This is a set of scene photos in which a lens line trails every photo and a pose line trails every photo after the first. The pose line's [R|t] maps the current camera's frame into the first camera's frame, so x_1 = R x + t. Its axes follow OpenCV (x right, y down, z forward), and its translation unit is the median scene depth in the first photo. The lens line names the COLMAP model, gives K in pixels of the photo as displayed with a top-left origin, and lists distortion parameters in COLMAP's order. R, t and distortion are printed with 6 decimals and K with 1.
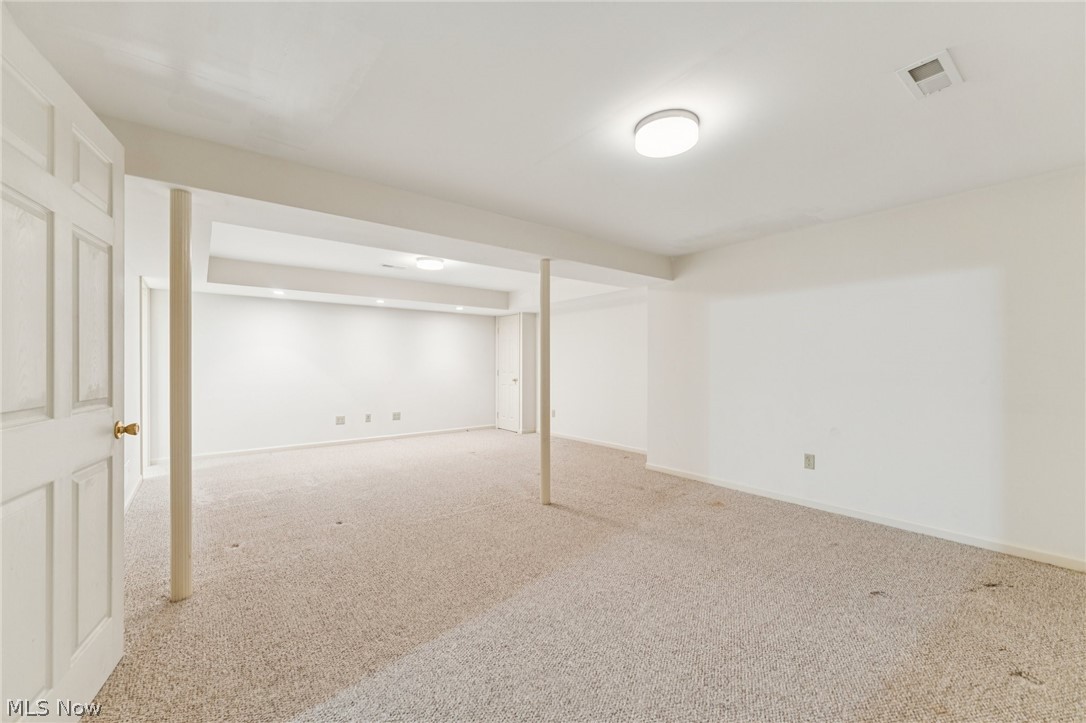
lens RADIAL K [[435.7, 0, 542.3], [0, 435.7, 362.9], [0, 0, 1]] dist [-0.002854, 0.000207]
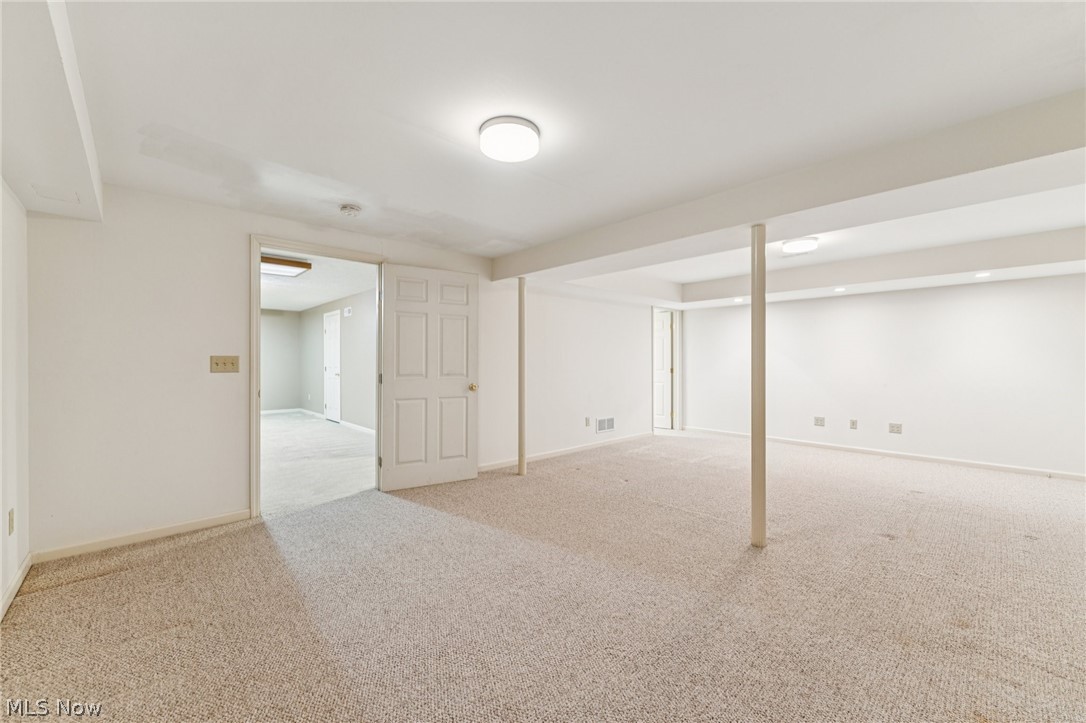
lens RADIAL K [[435.7, 0, 542.3], [0, 435.7, 361.1], [0, 0, 1]] dist [-0.002854, 0.000207]
pose [[0.071244, -0.001763, -0.997457, 0.619939], [0.001492, 0.999998, -0.001661, 0.002117], [0.997458, -0.001370, 0.071246, 0.474961]]
